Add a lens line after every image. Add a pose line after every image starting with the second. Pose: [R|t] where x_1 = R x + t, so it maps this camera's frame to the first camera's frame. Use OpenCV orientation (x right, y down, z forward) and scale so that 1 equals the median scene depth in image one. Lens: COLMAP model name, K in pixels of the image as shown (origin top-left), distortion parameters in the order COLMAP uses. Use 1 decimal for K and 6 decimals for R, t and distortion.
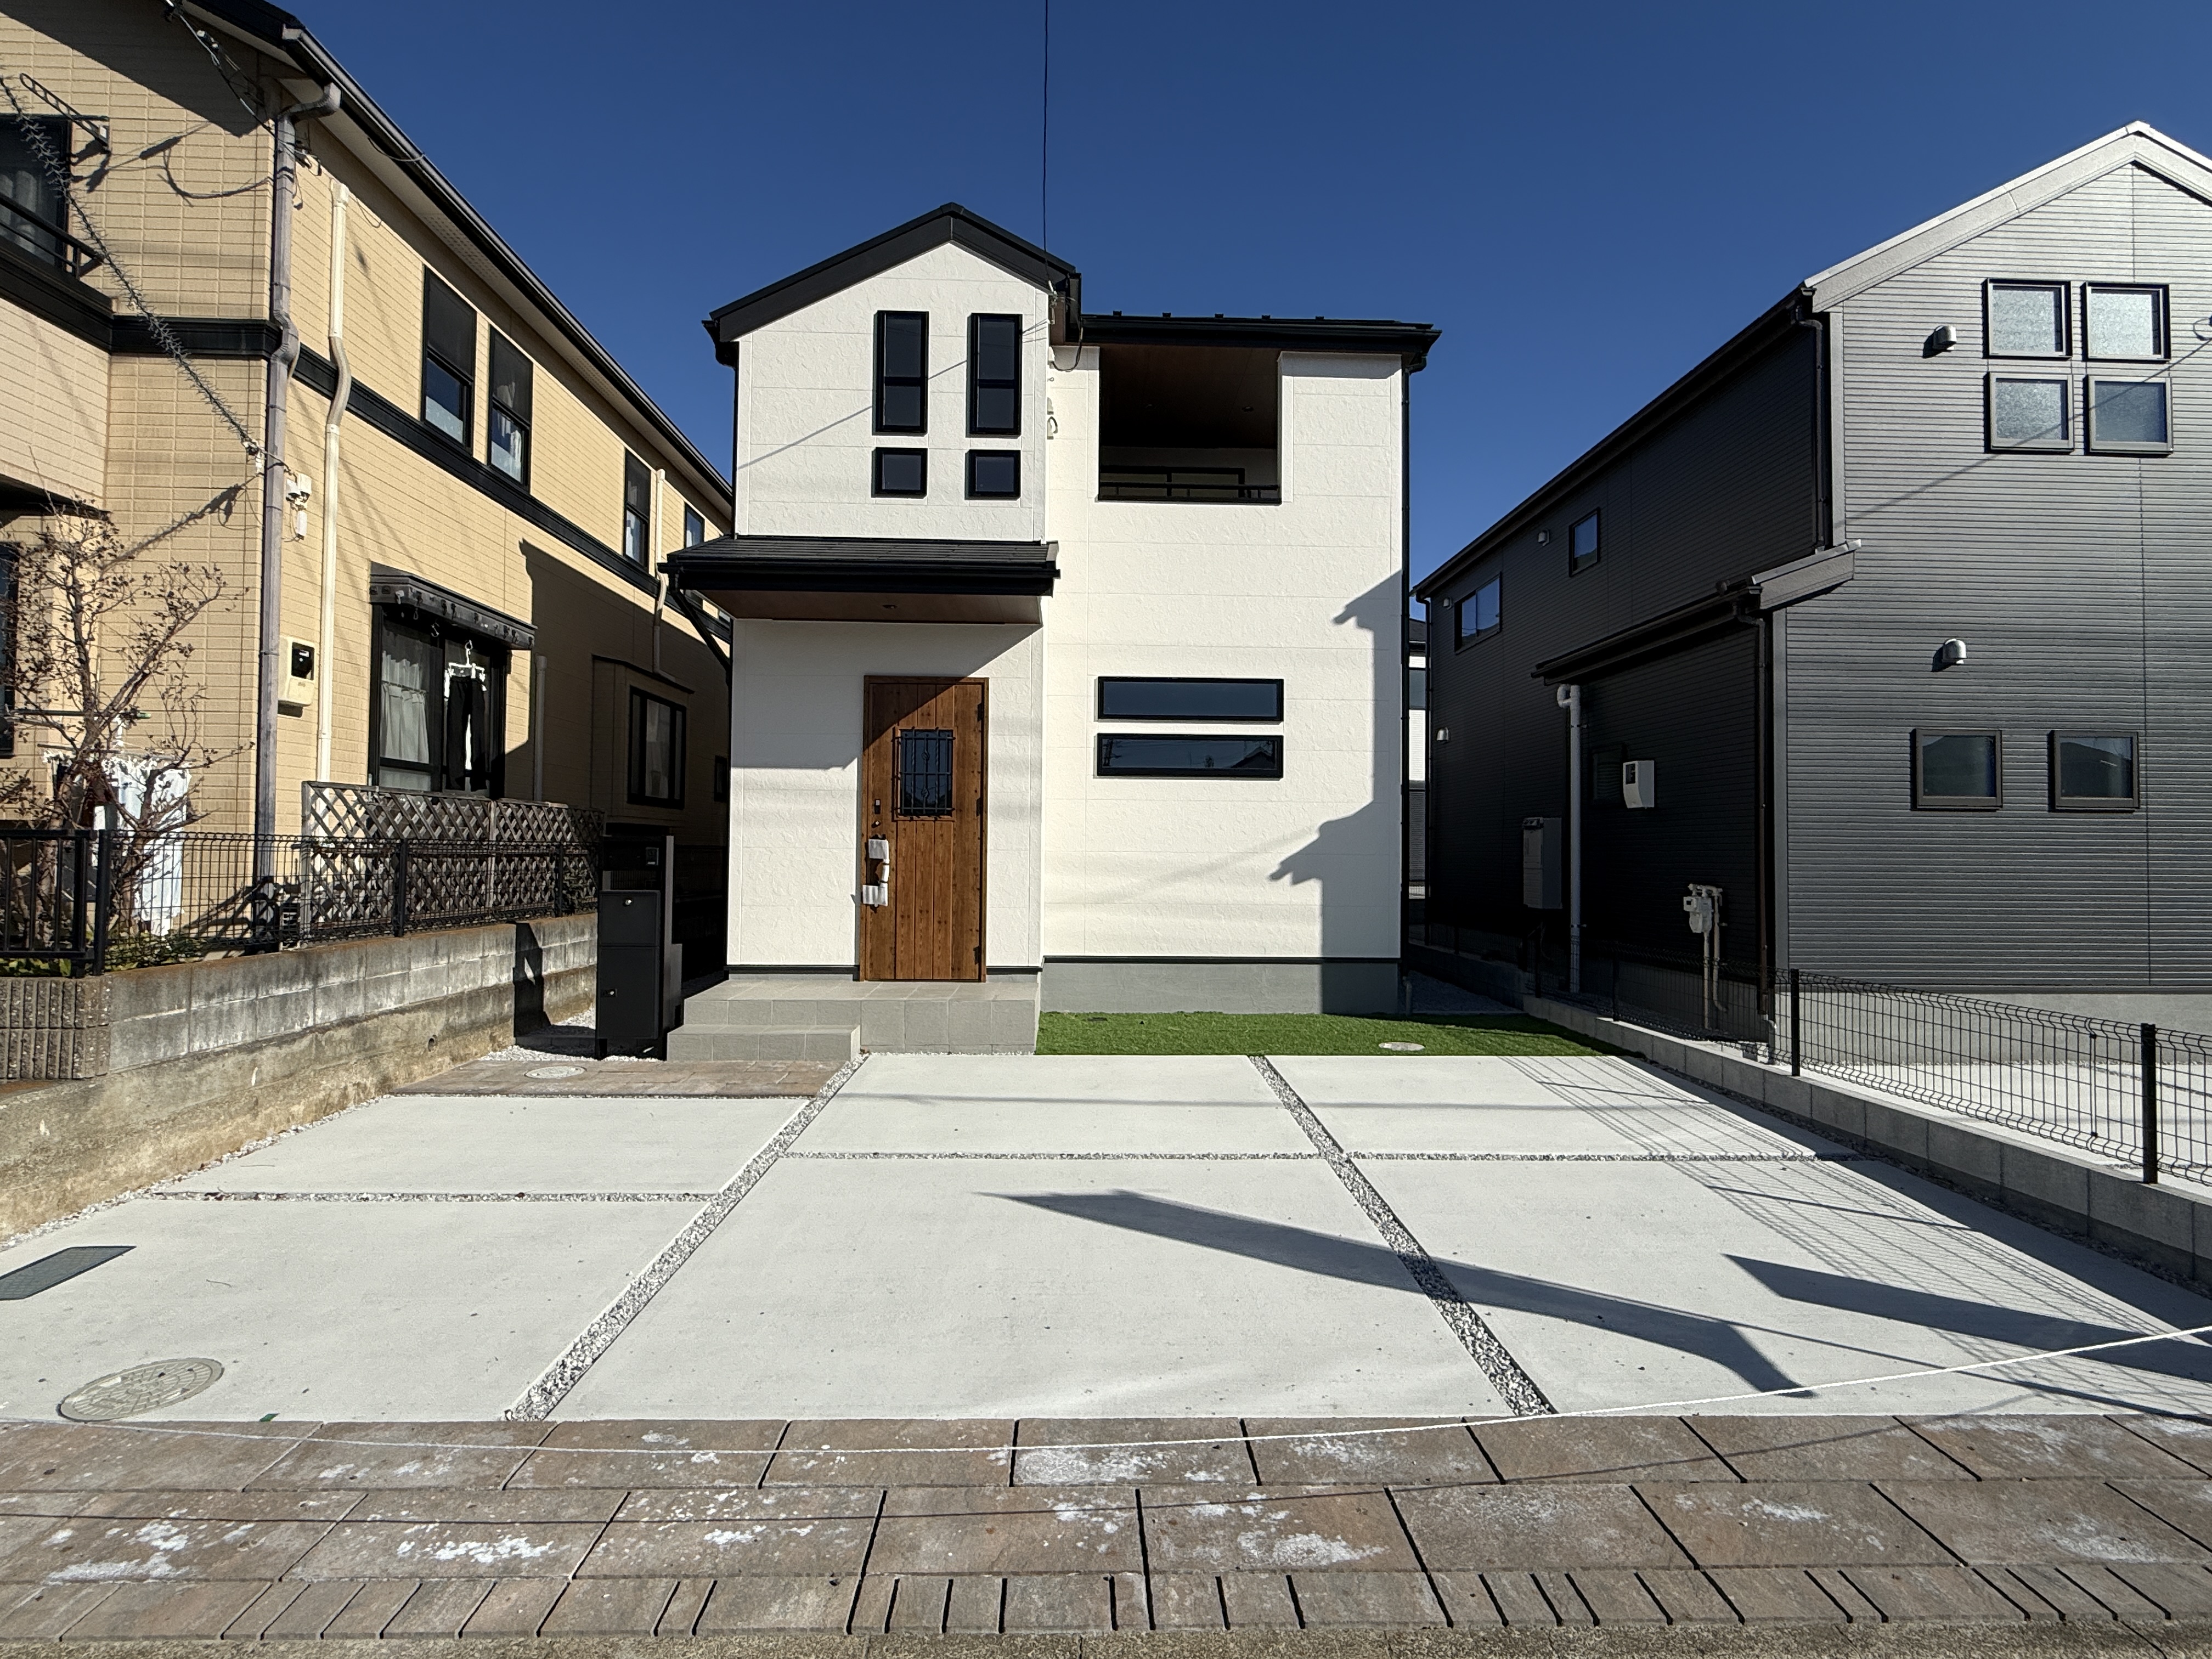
lens RADIAL K [[1106.9, 0, 1106.0], [0, 1106.9, 829.5], [0, 0, 1]] dist [-0.003519, -0.000523]
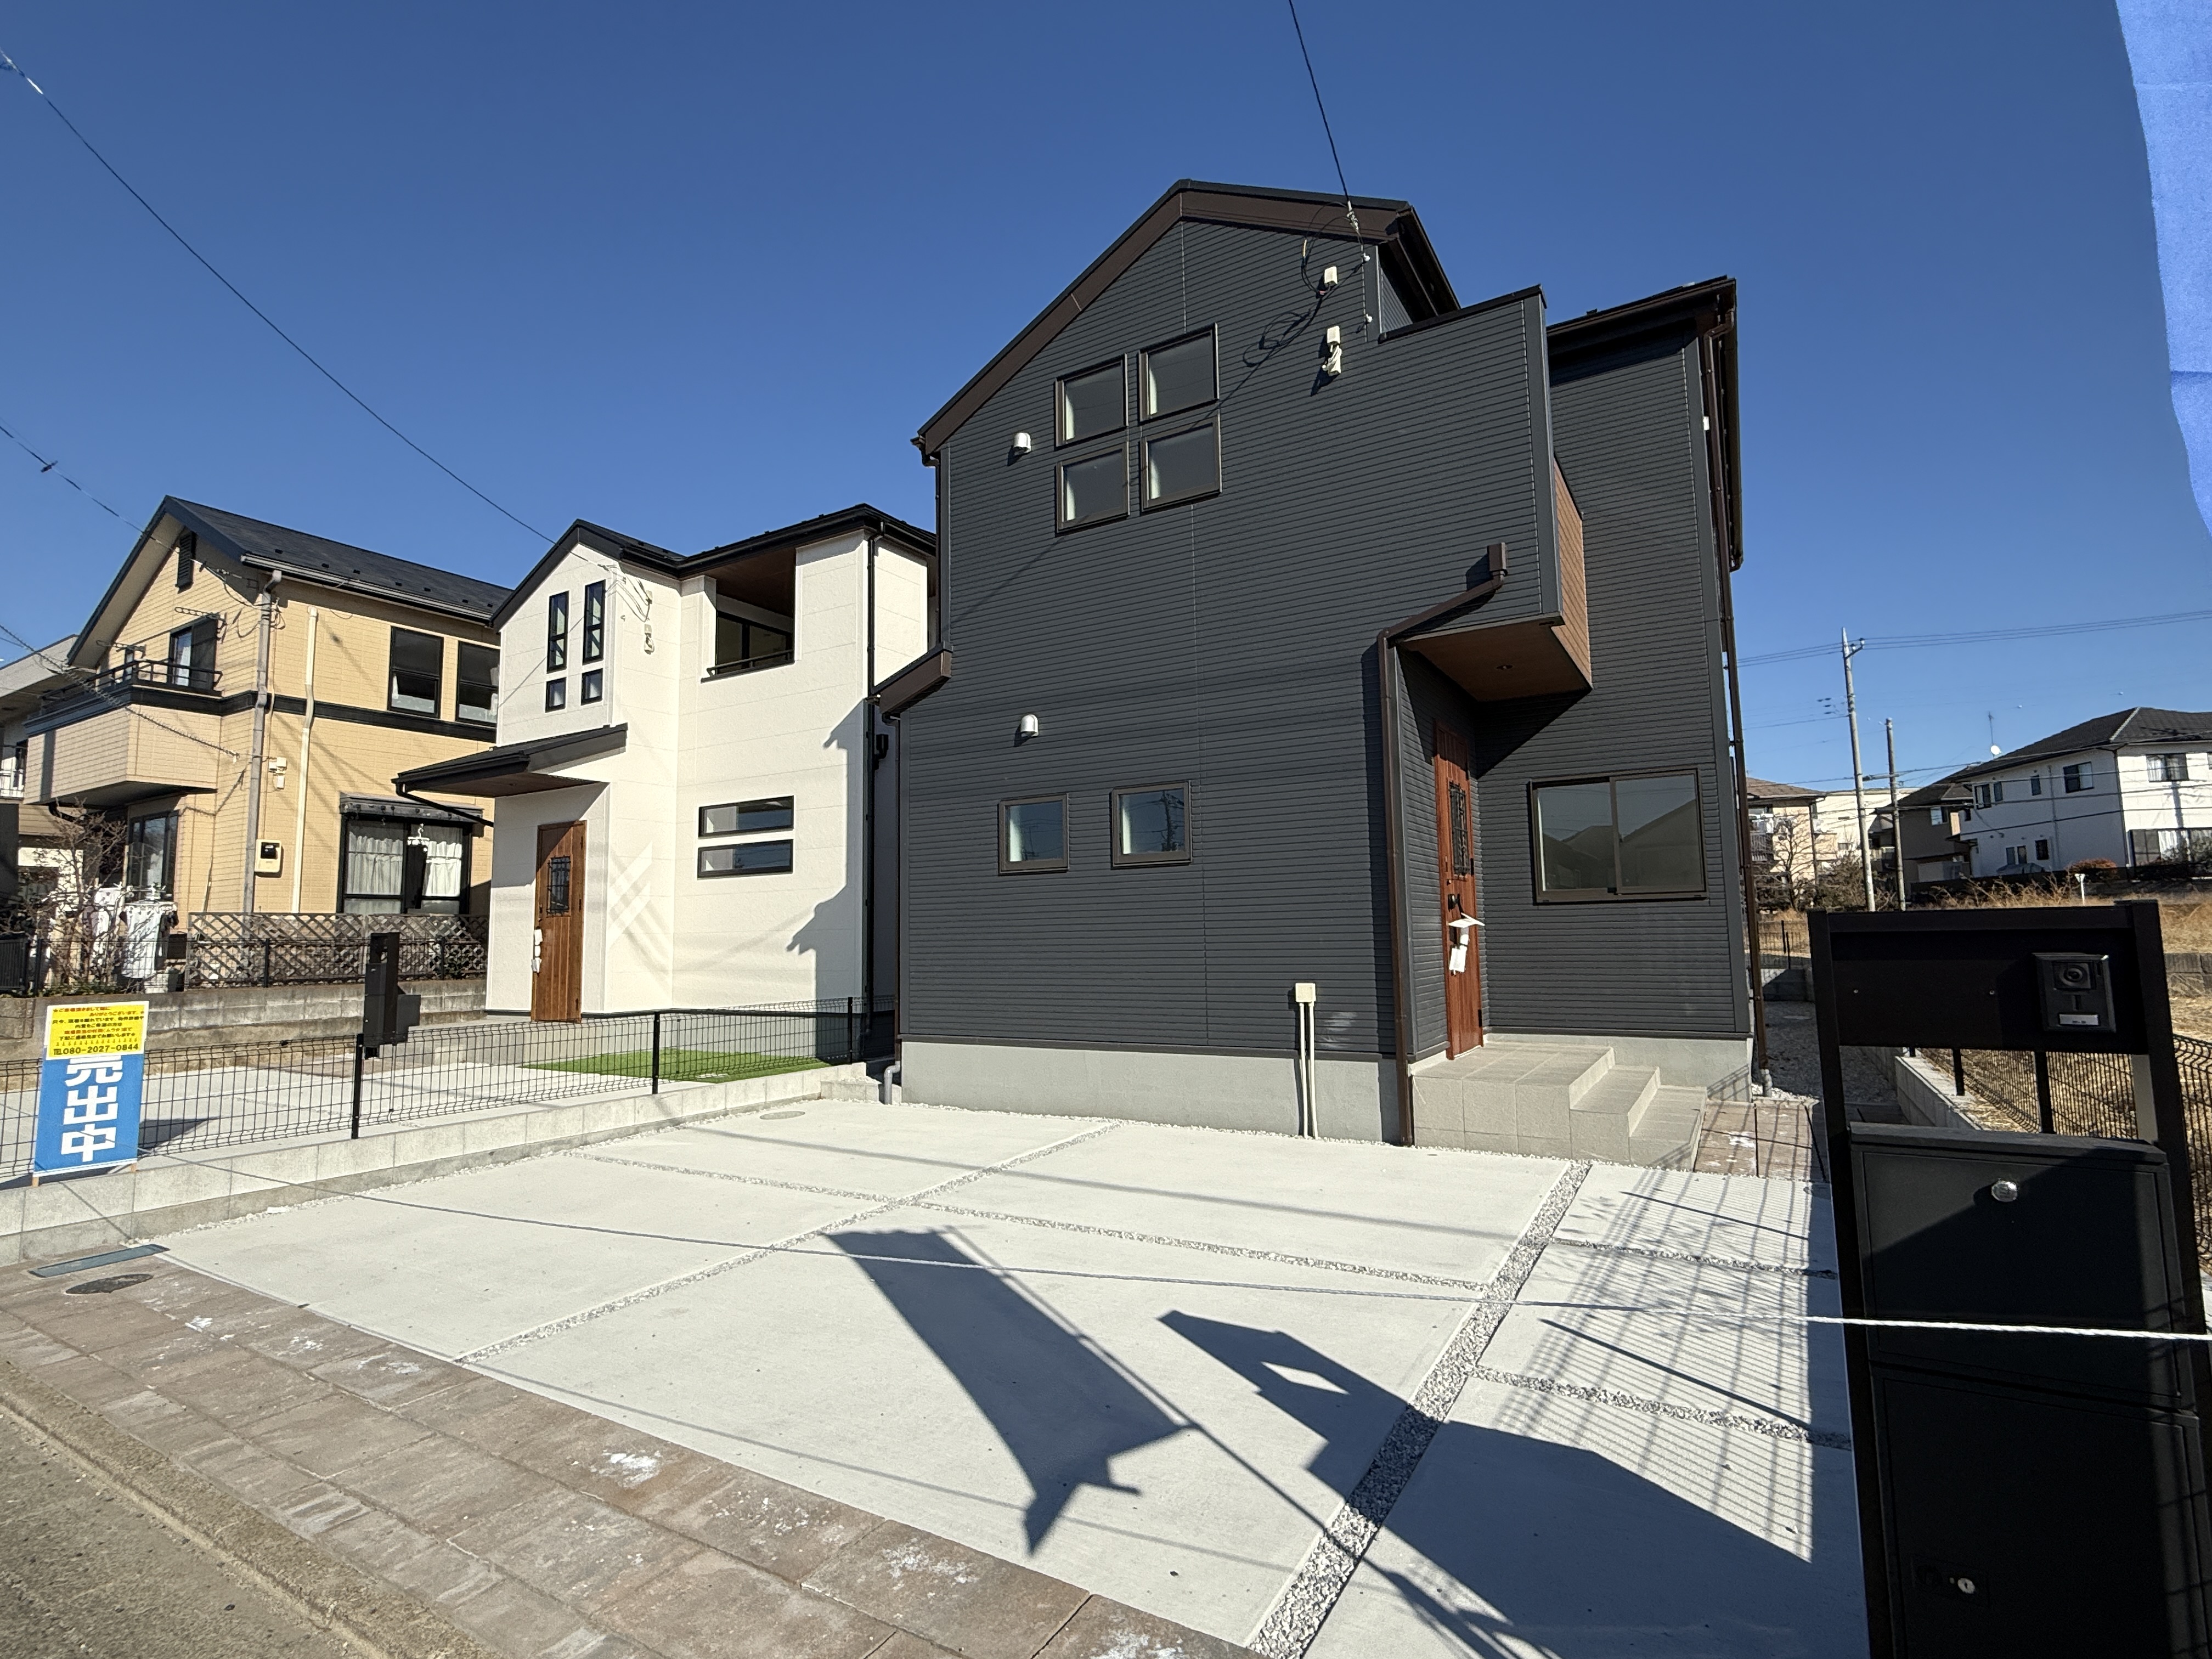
lens RADIAL K [[1106.9, 0, 1106.0], [0, 1106.9, 829.5], [0, 0, 1]] dist [-0.003519, -0.000523]
pose [[0.828602, -0.080985, -0.553949, 1.328445], [0.039863, 0.995505, -0.085911, 0.034415], [0.558417, 0.049104, 0.828106, 0.145872]]
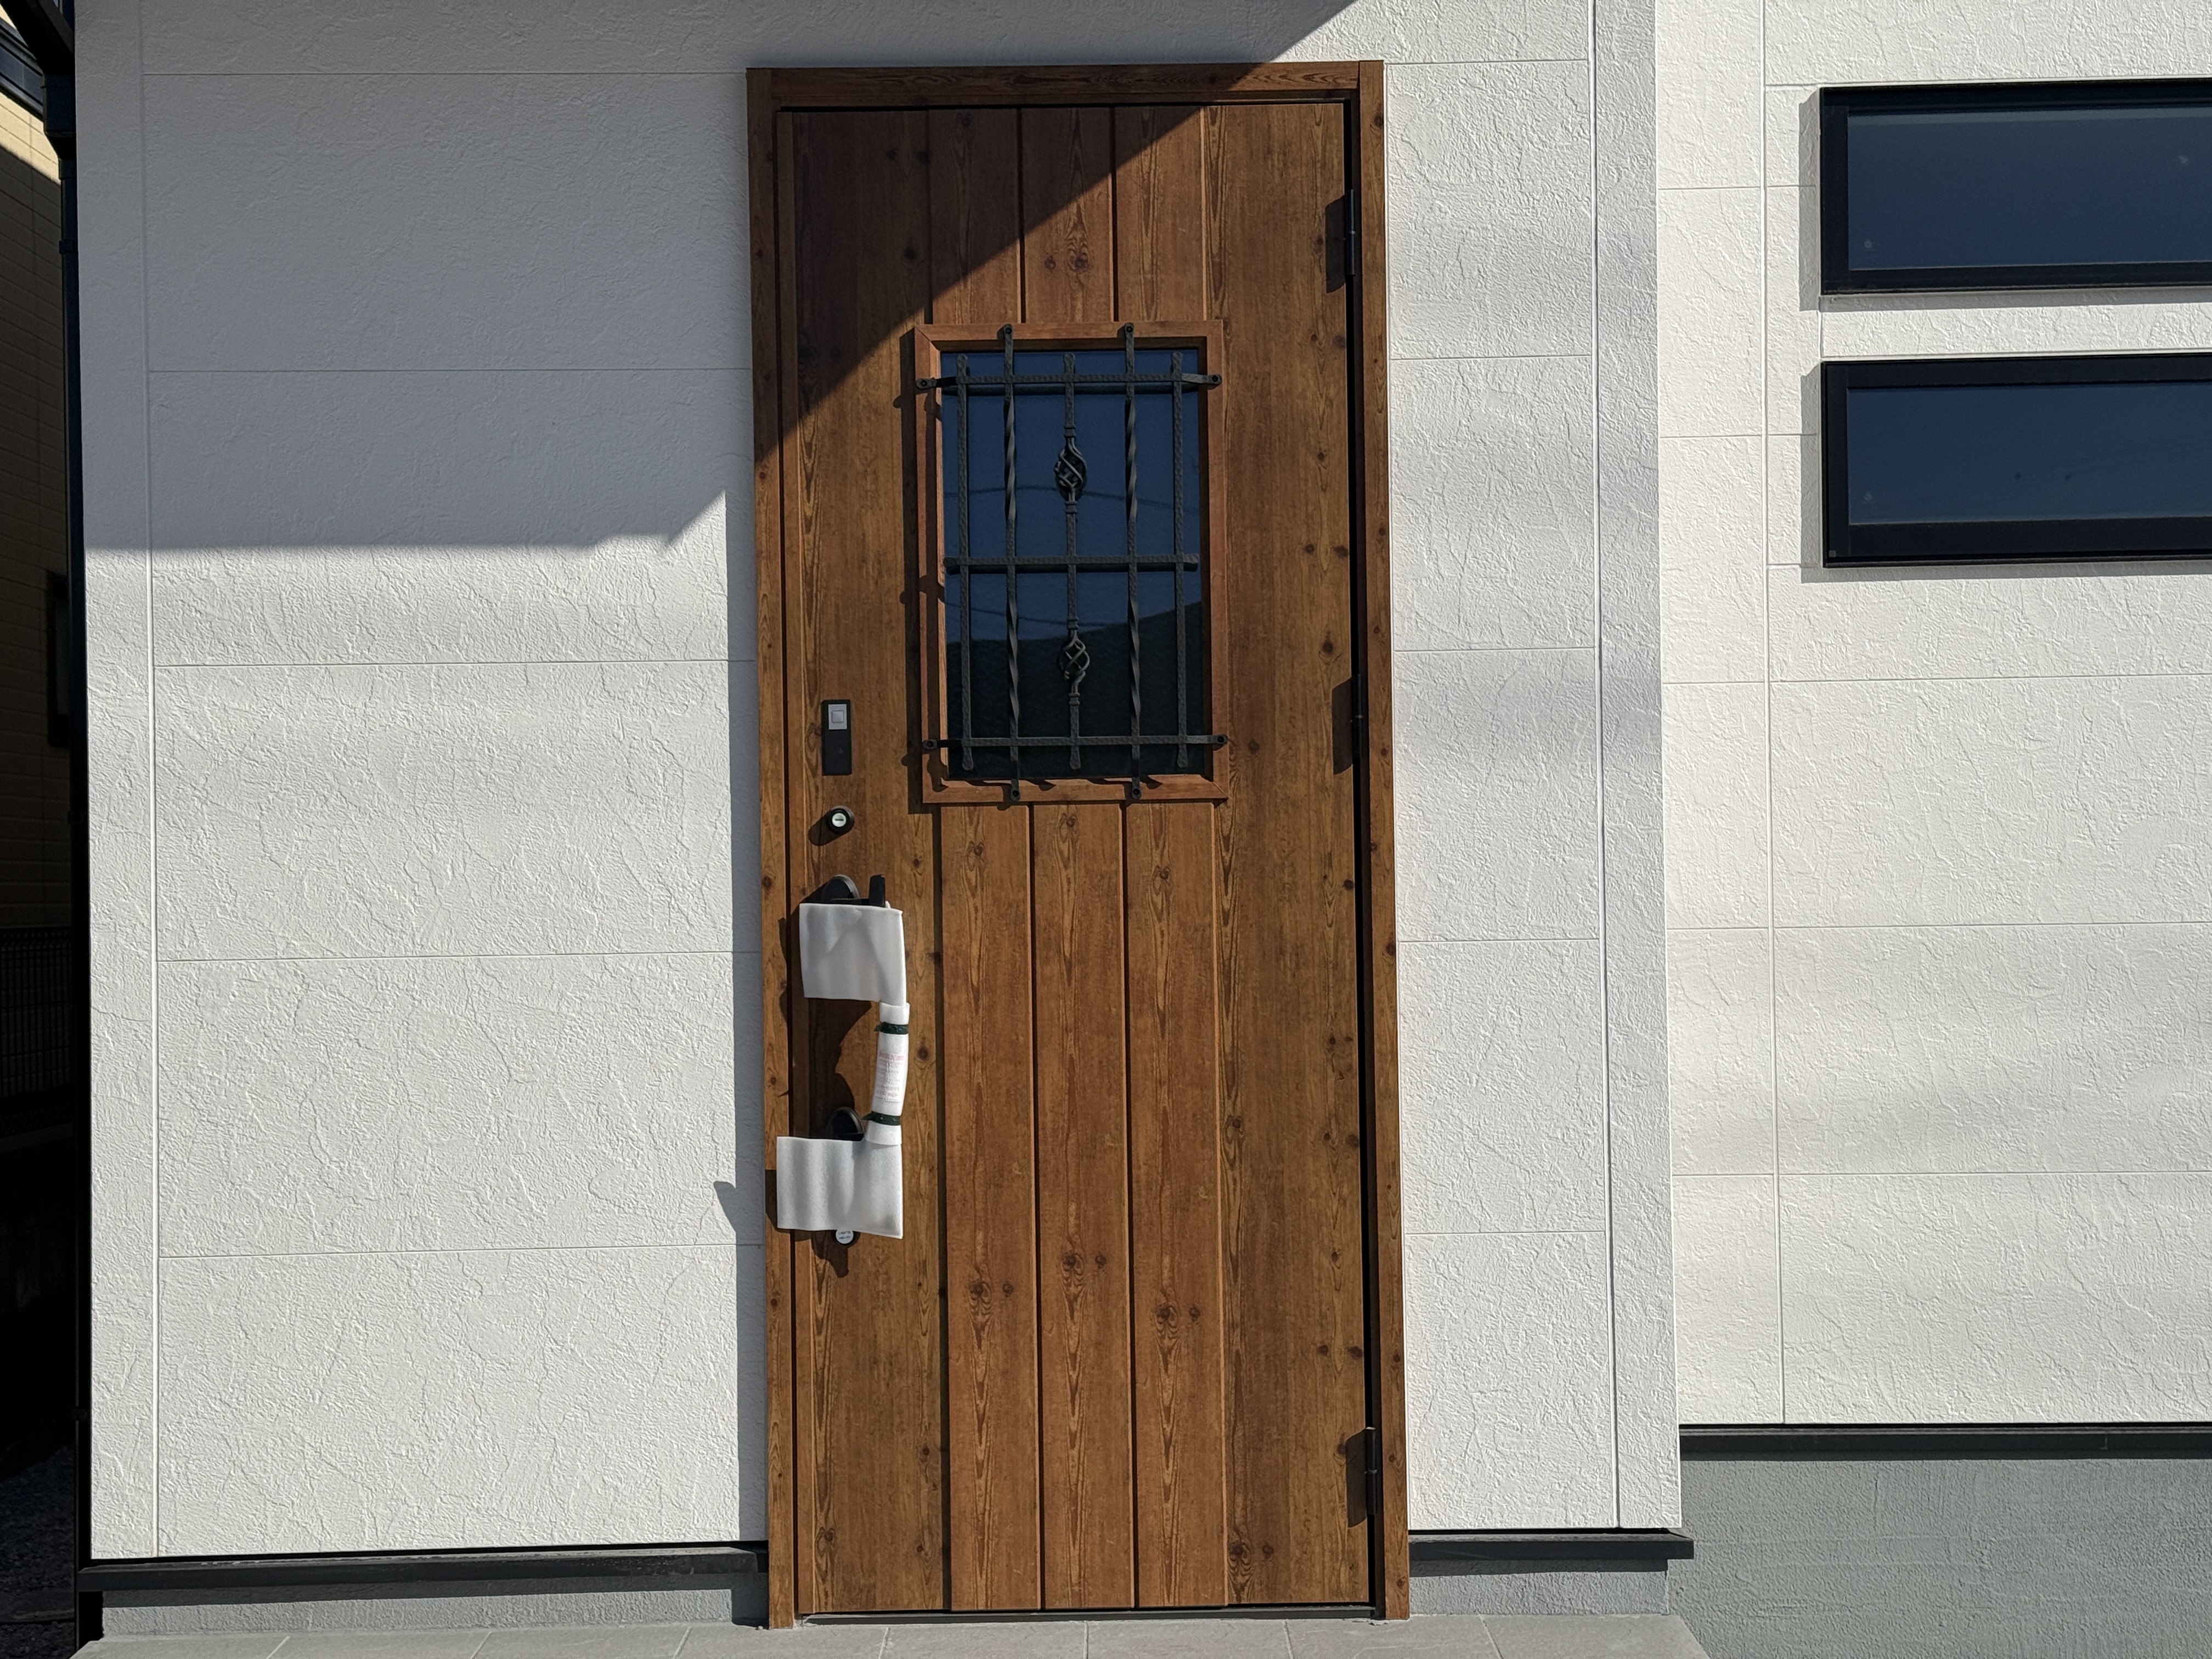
lens RADIAL K [[3003.5, 0, 1106.0], [0, 3003.5, 829.5], [0, 0, 1]] dist [0.028574, 0.028019]
pose [[0.999190, -0.024068, -0.032236, -0.140777], [0.024803, 0.999437, 0.022606, -0.014677], [0.031674, -0.023388, 0.999225, 0.463670]]
